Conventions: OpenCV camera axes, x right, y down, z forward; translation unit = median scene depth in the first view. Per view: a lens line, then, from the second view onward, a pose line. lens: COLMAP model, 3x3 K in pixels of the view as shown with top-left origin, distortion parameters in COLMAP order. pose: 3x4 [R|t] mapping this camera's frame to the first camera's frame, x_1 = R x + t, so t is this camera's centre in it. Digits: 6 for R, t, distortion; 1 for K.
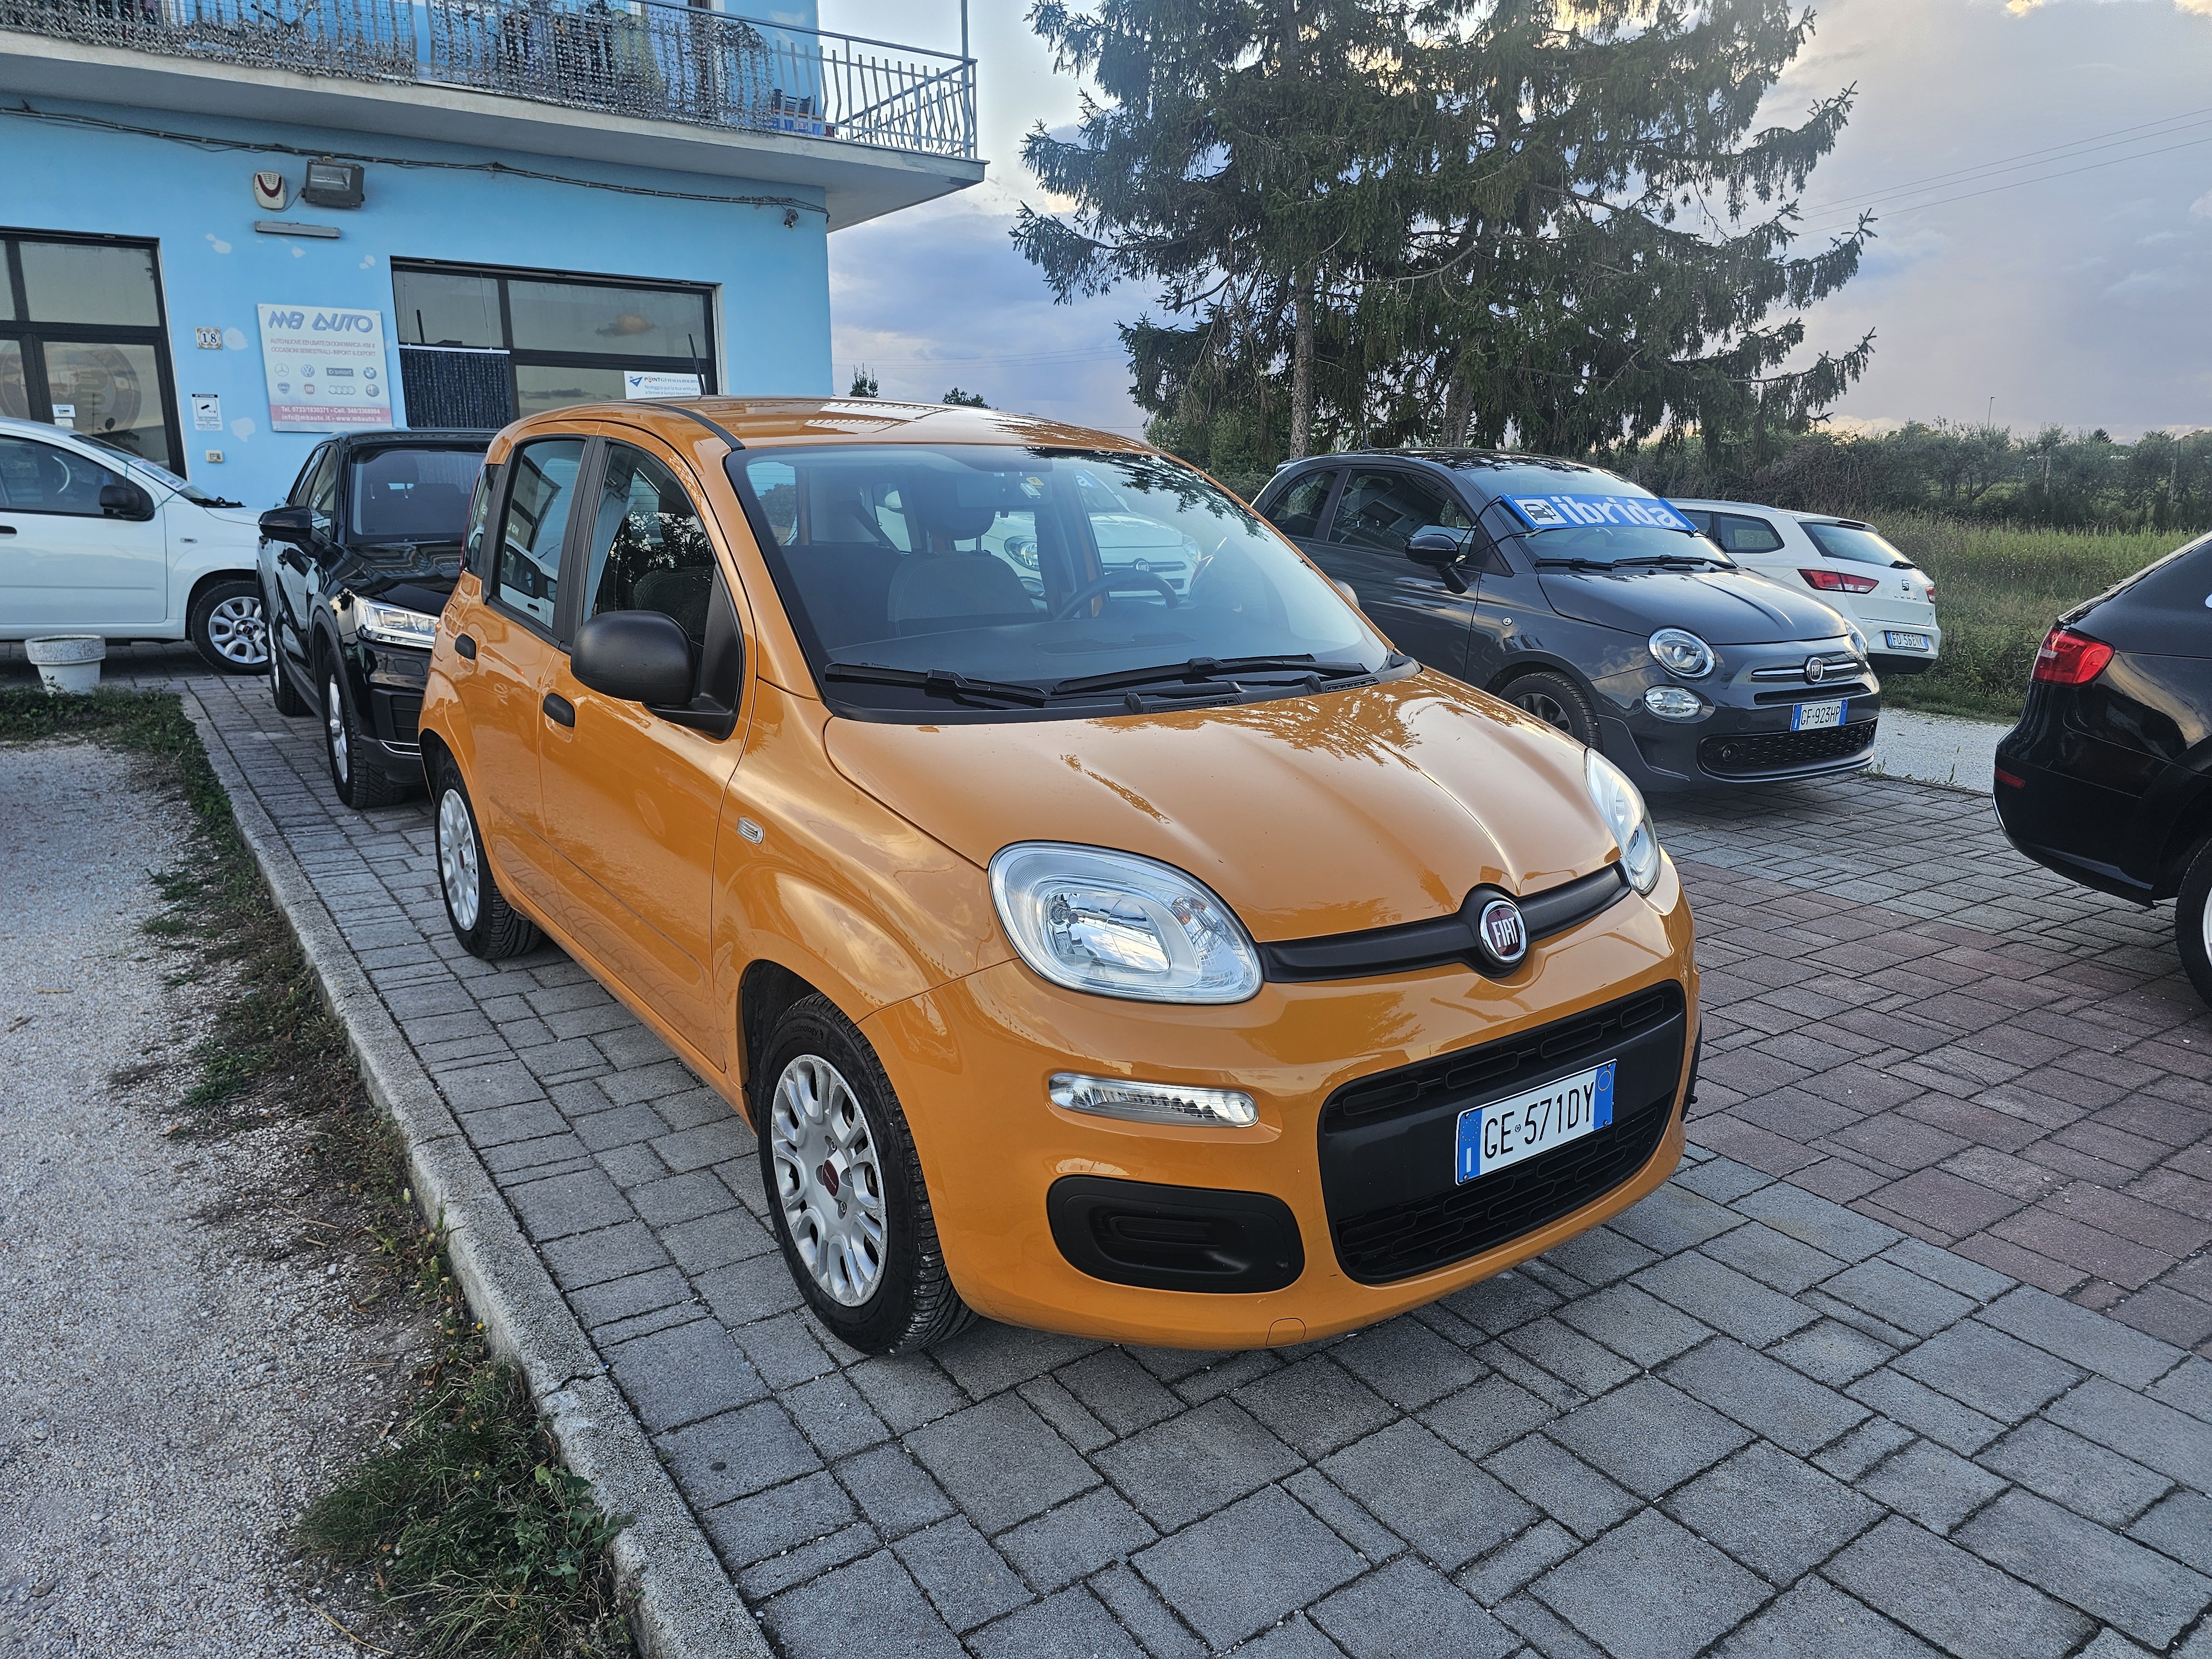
lens RADIAL K [[1473.4, 0, 1118.4], [0, 1473.4, 824.4], [0, 0, 1]] dist [0.047136, -0.047566]
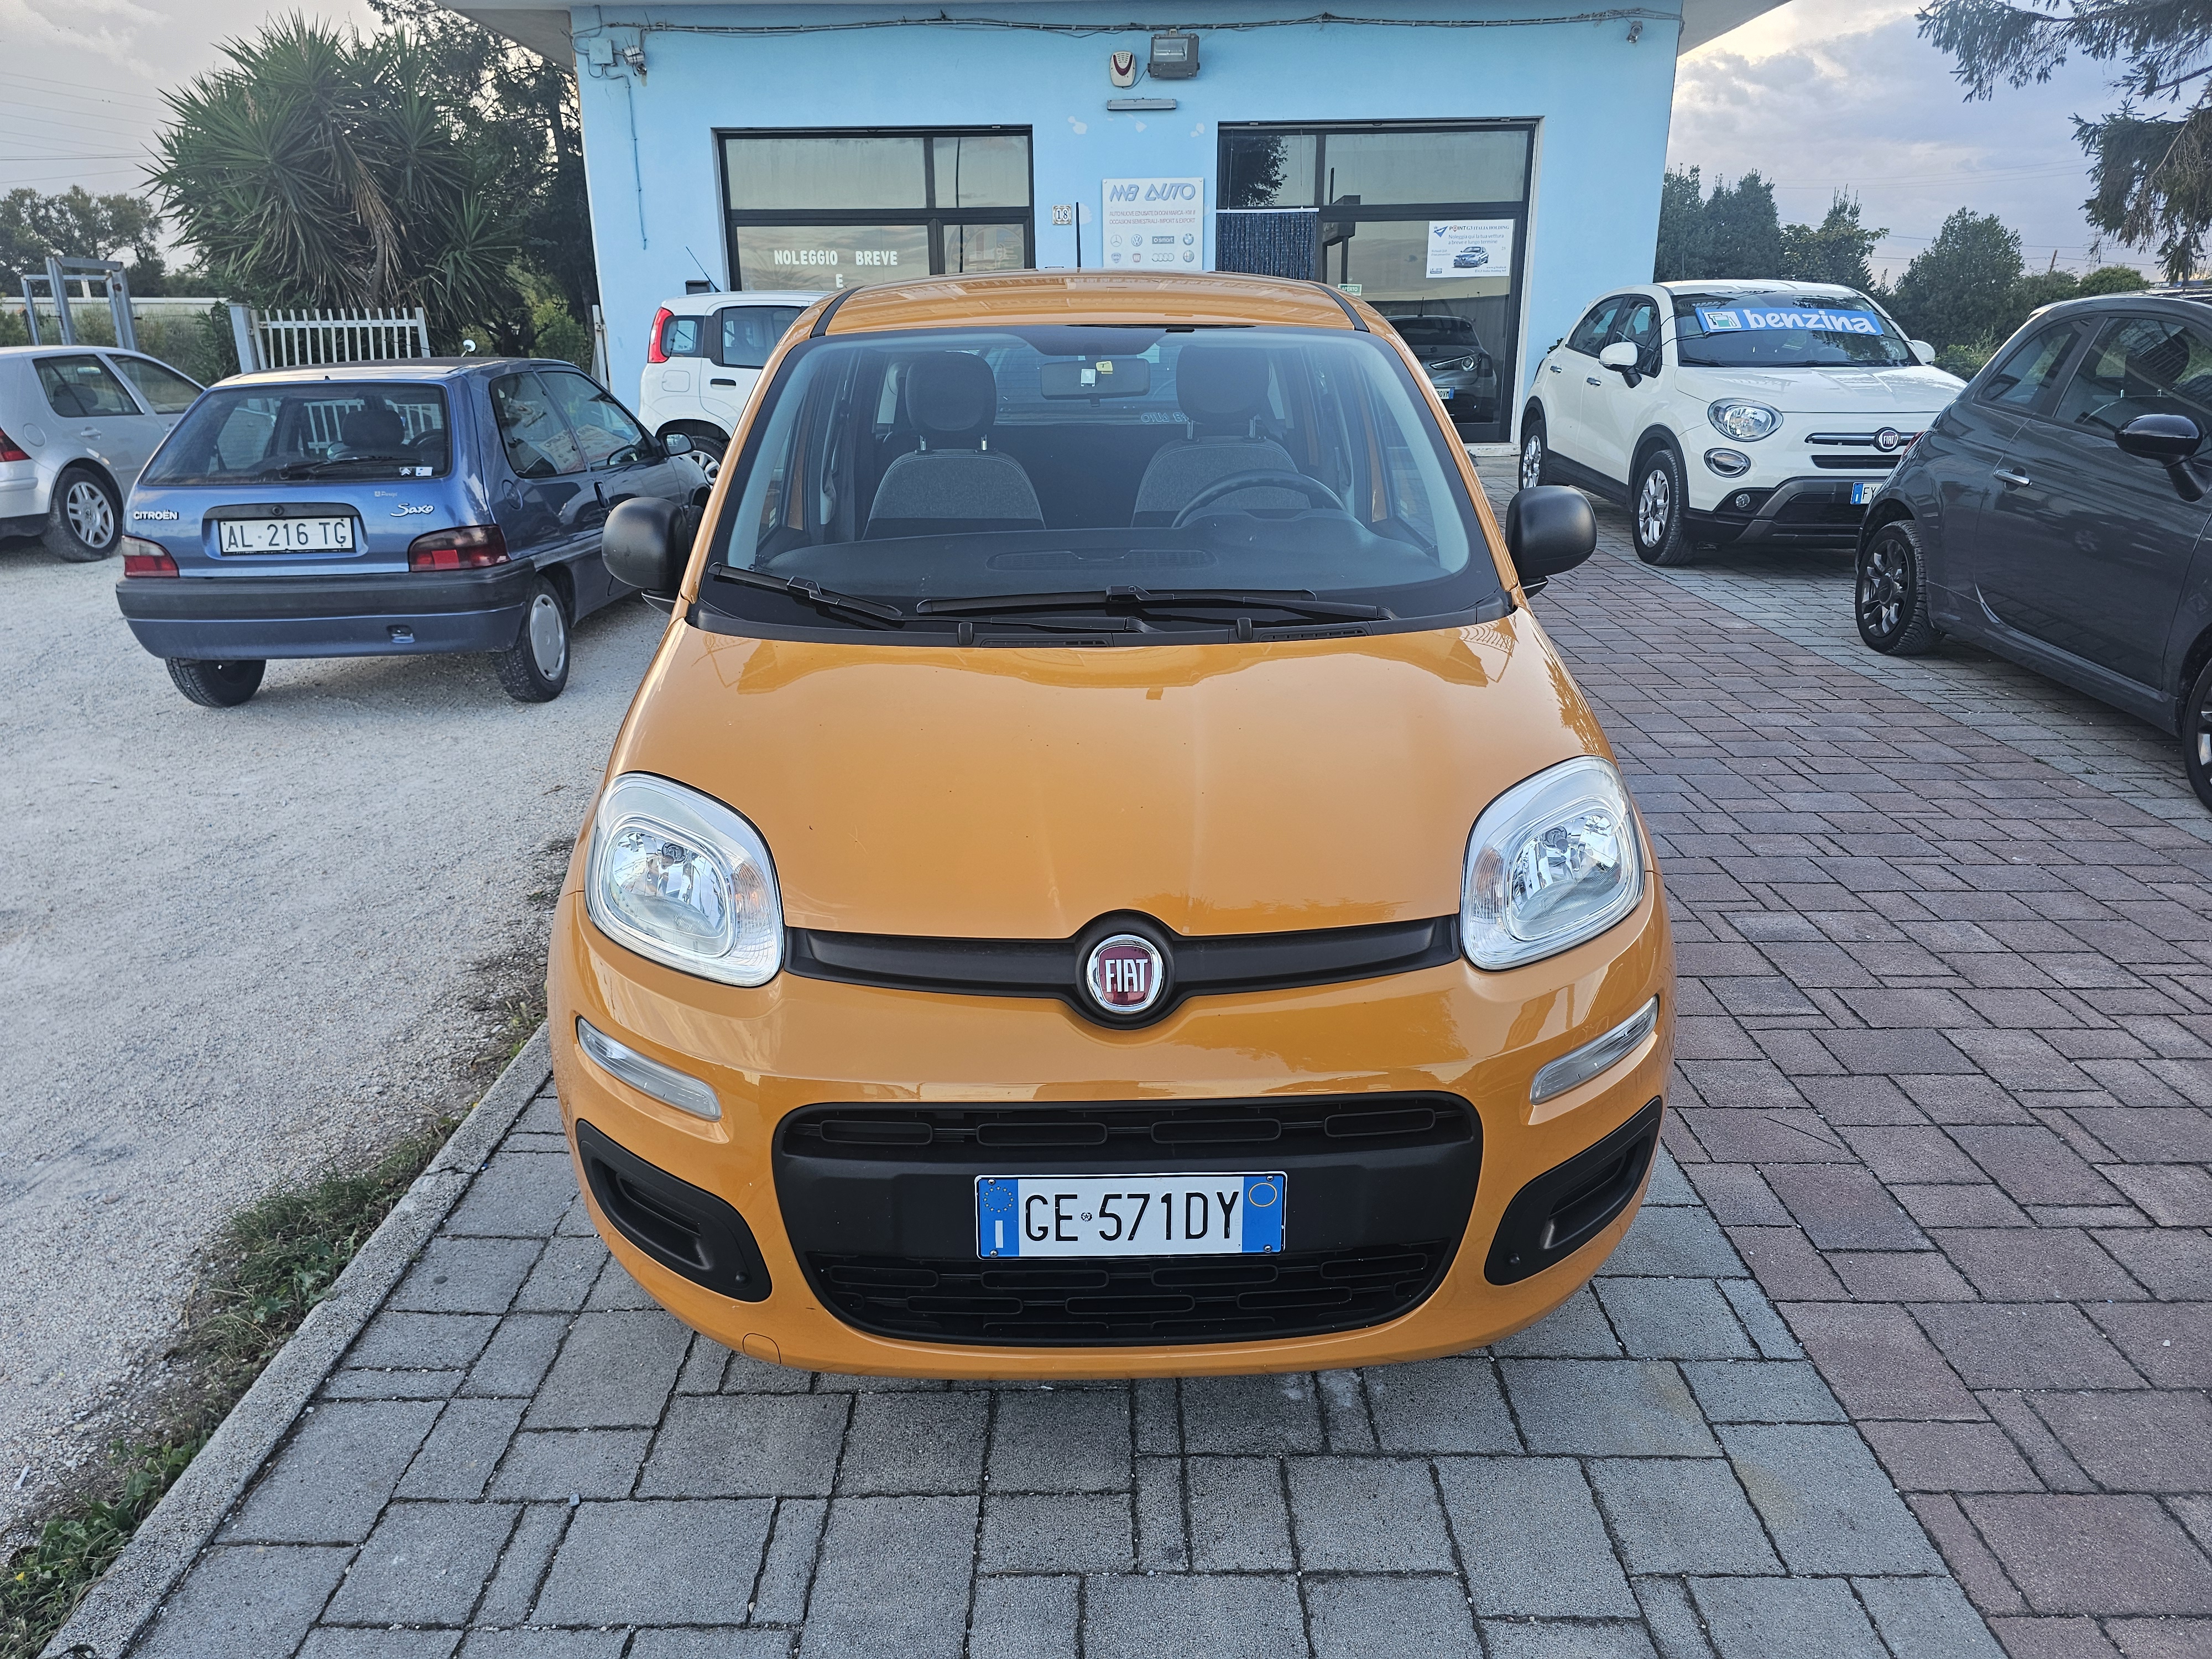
lens RADIAL K [[1478.5, 0, 1099.6], [0, 1478.5, 838.4], [0, 0, 1]] dist [0.050862, -0.048149]
pose [[0.818523, 0.173357, -0.547693, 0.407130], [-0.116914, 0.983698, 0.136636, -0.063986], [0.562451, -0.047807, 0.825447, 0.210095]]
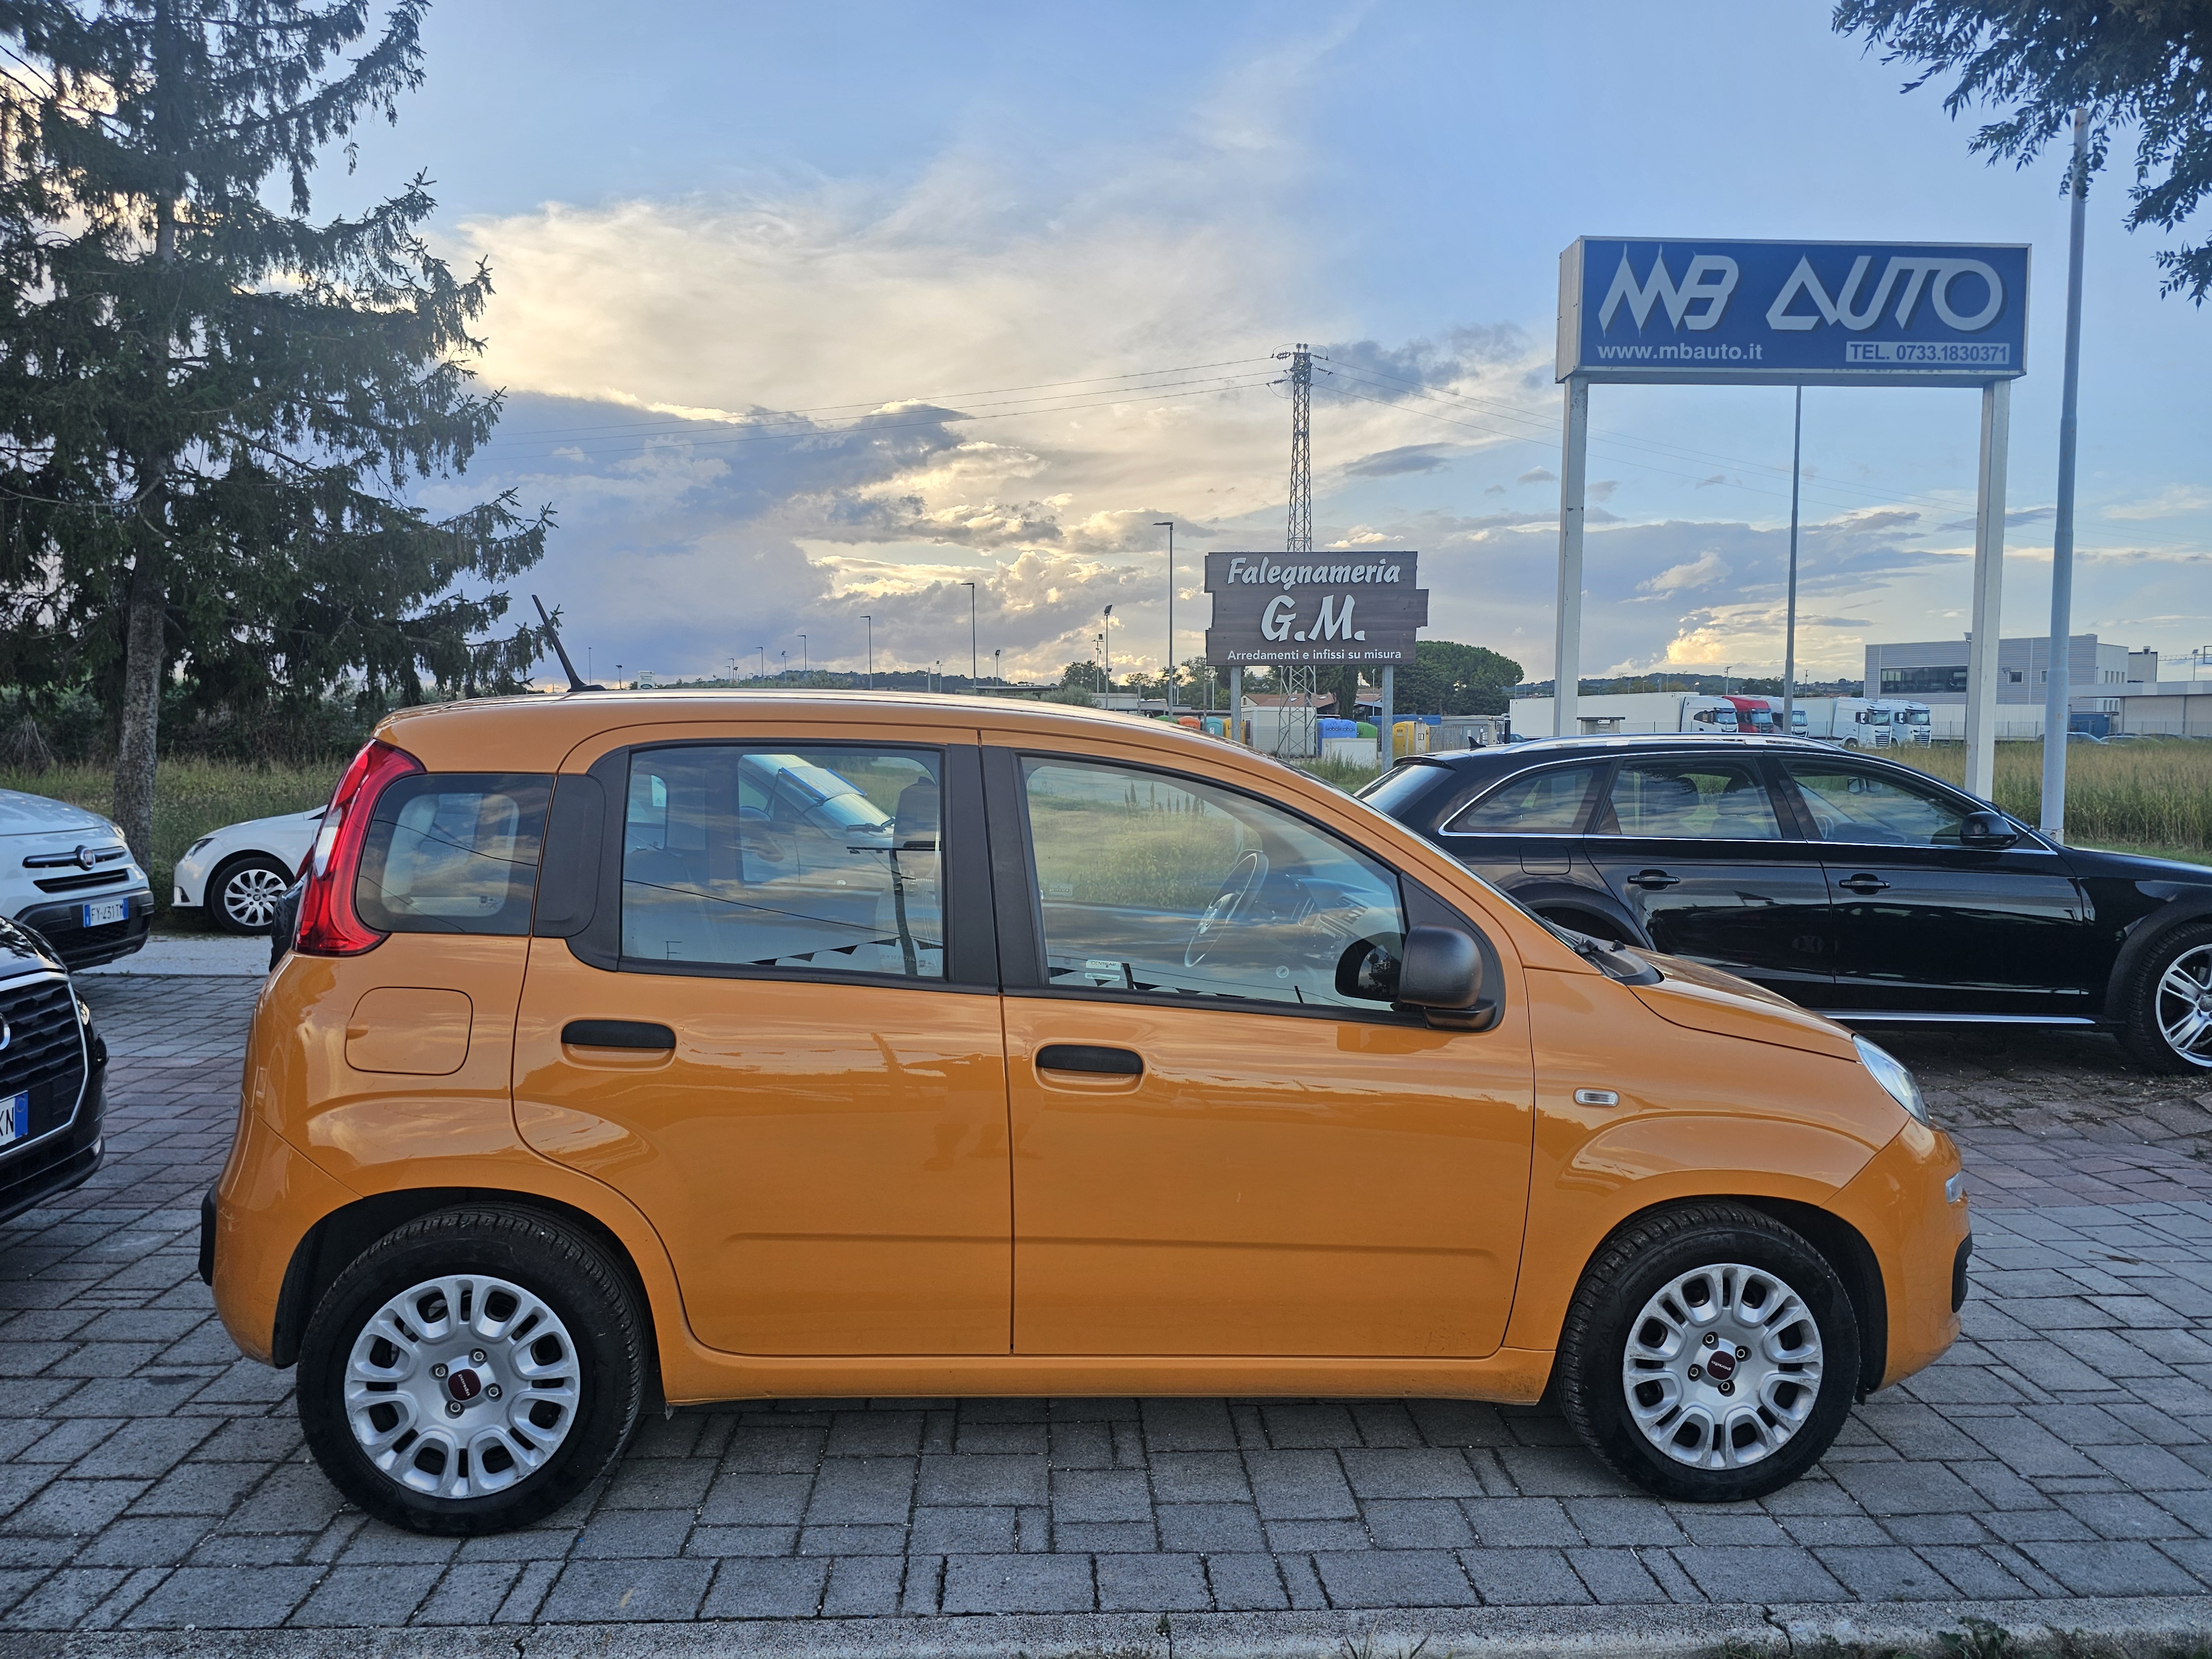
lens RADIAL K [[1478.5, 0, 1099.6], [0, 1478.5, 838.4], [0, 0, 1]] dist [0.050862, -0.048149]
pose [[0.521246, -0.059092, 0.851358, -0.964057], [0.186665, 0.981338, -0.046172, -0.145487], [-0.832742, 0.182986, 0.522549, 0.461862]]
